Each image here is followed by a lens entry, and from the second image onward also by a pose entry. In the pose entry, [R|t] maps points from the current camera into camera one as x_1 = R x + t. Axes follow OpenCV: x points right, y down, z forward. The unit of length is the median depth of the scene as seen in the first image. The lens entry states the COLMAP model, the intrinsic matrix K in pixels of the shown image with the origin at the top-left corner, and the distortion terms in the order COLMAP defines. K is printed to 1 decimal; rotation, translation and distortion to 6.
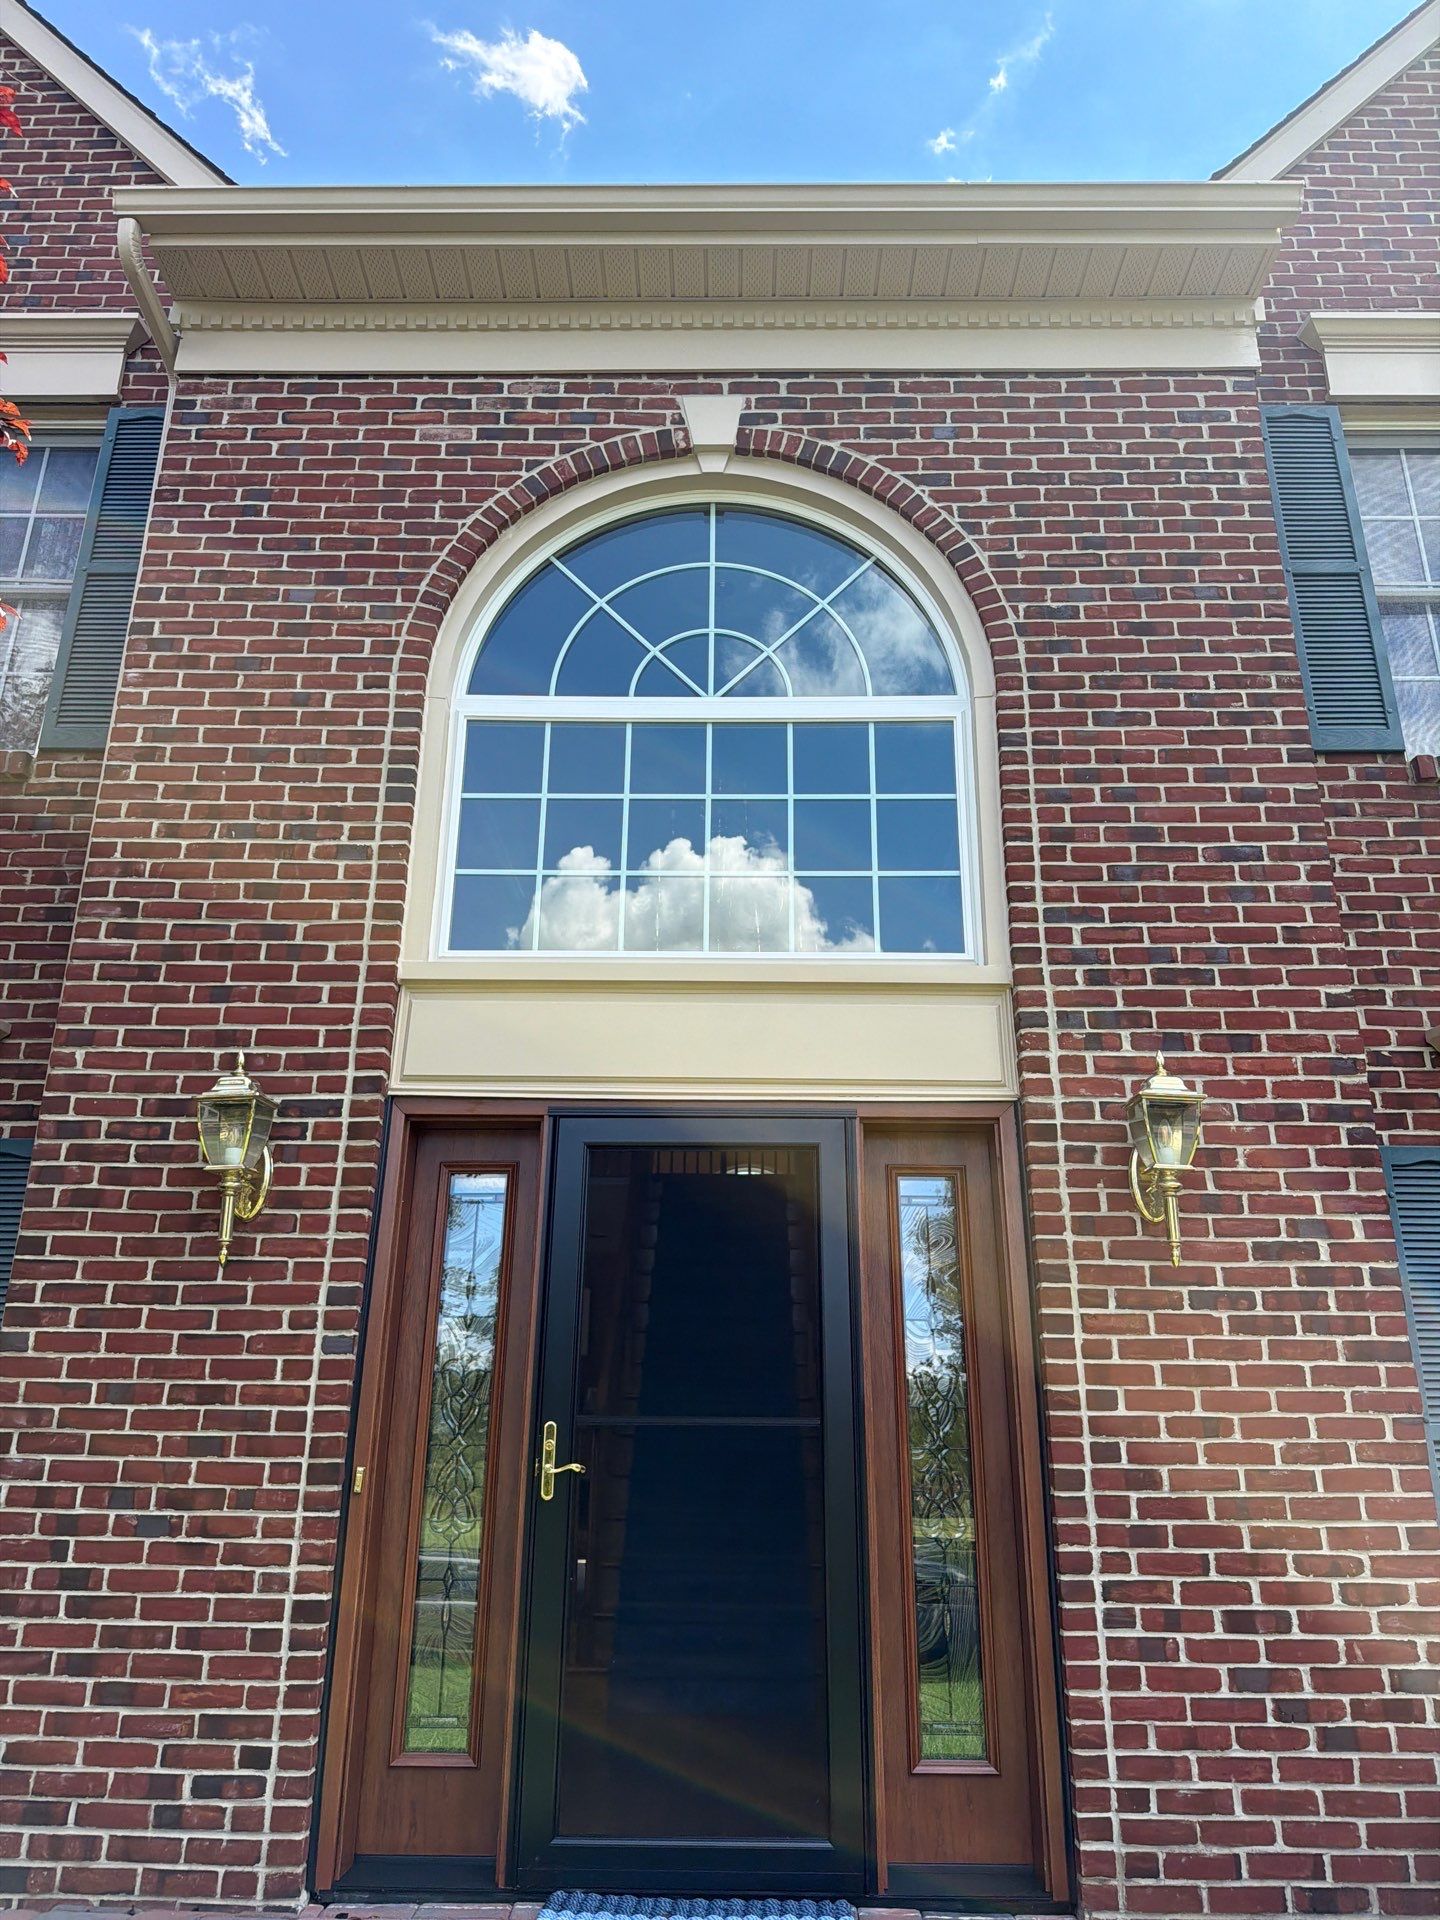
lens RADIAL K [[1337.7, 0, 720.6], [0, 1337.7, 960.6], [0, 0, 1]] dist [0.012264, -0.002080]
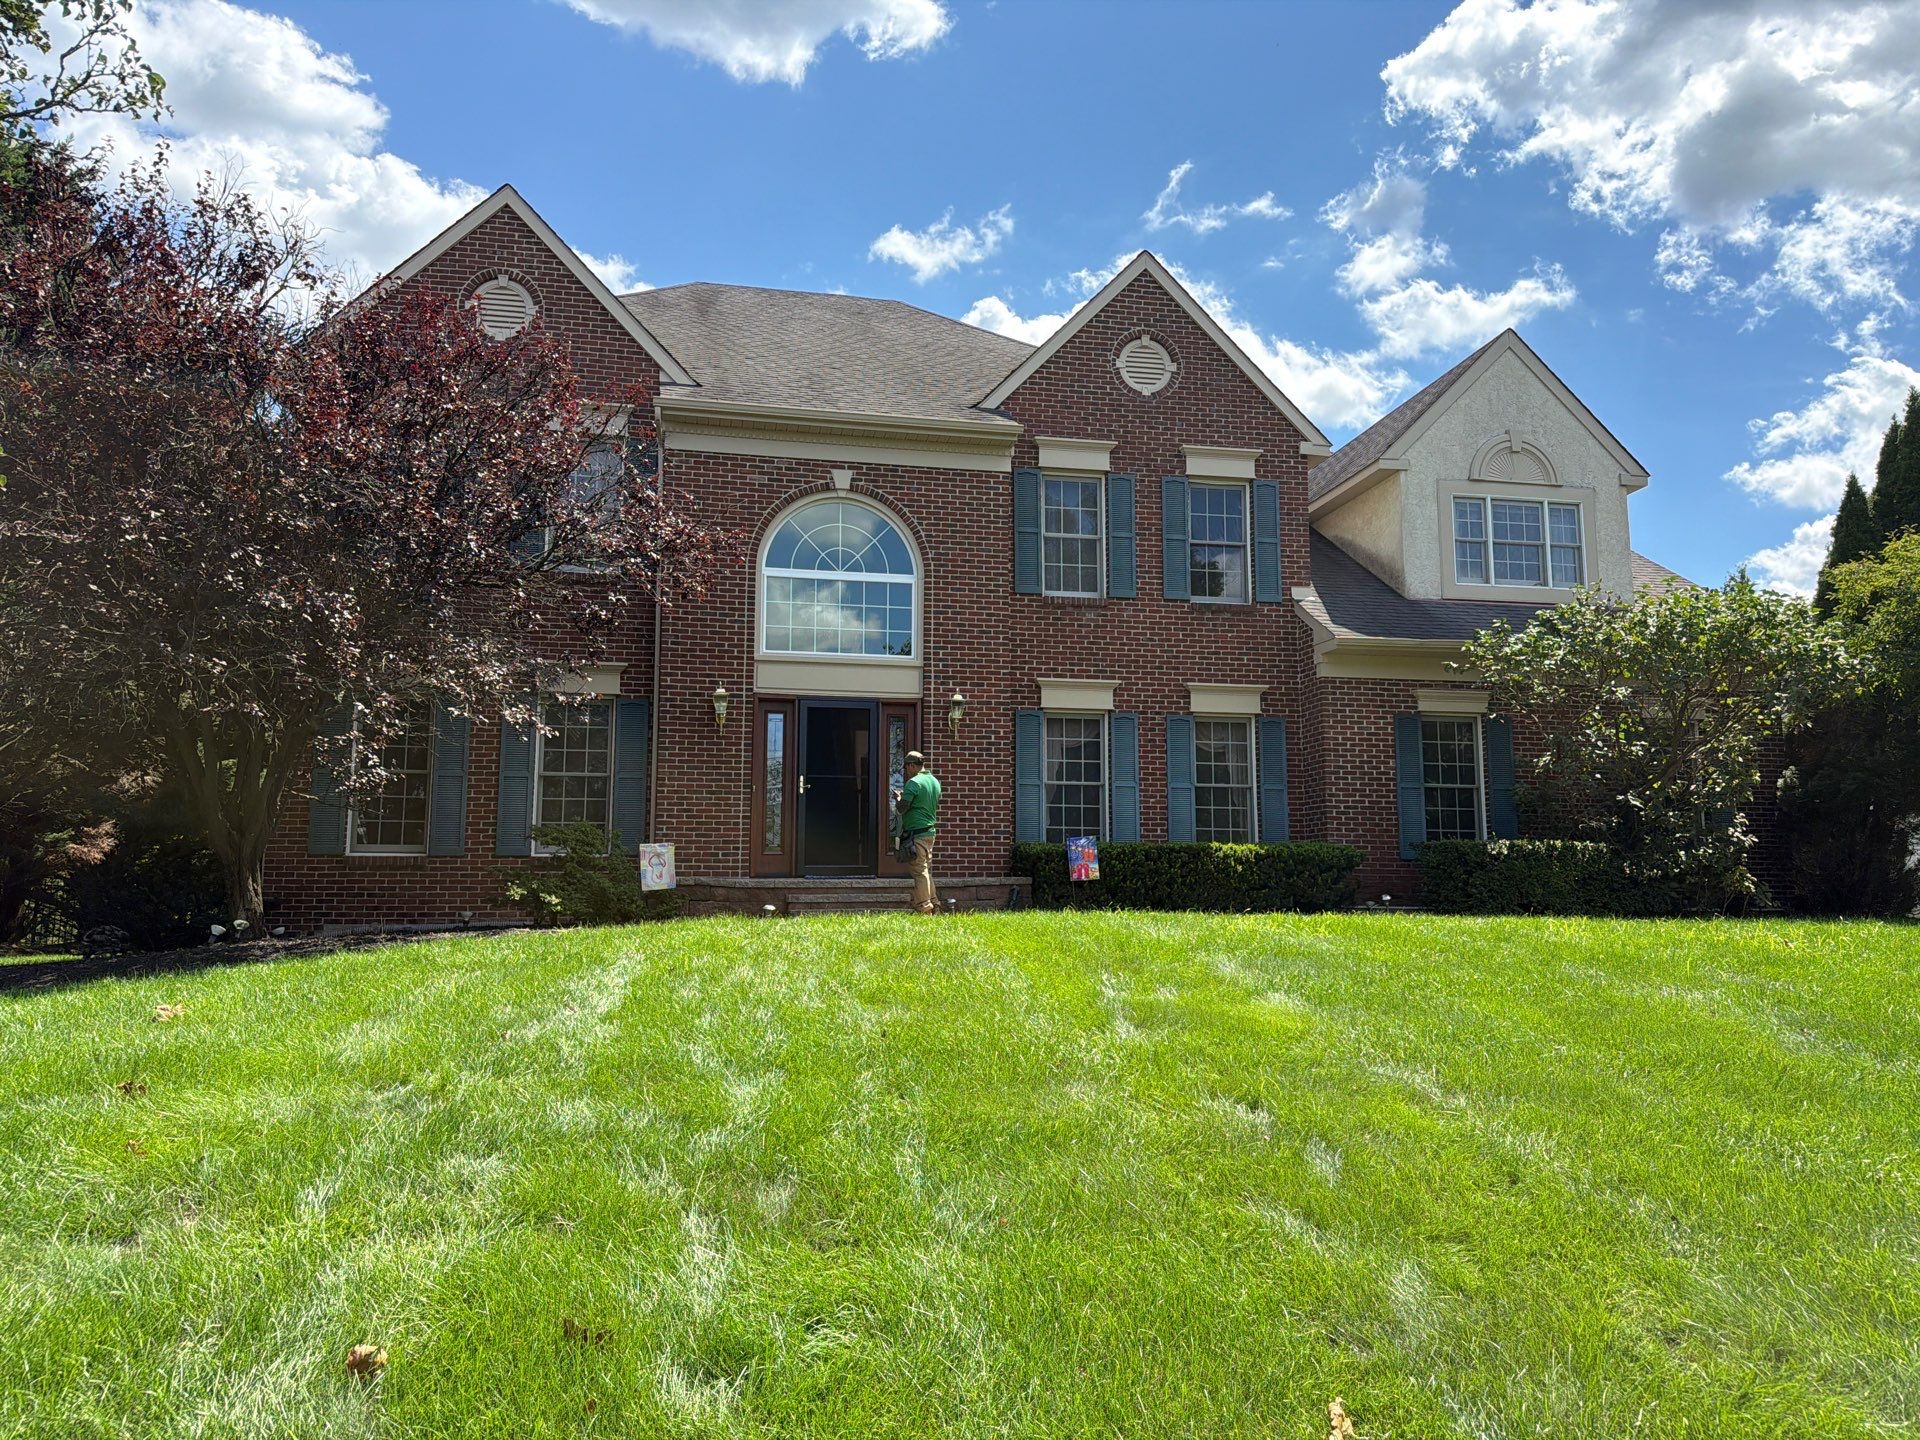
lens RADIAL K [[1337.7, 0, 959.9], [0, 1337.7, 722.4], [0, 0, 1]] dist [0.012264, -0.002080]
pose [[0.977702, 0.020906, 0.208952, -0.453856], [-0.061990, 0.979423, 0.192063, -0.550694], [-0.200637, -0.200733, 0.958880, -2.612017]]
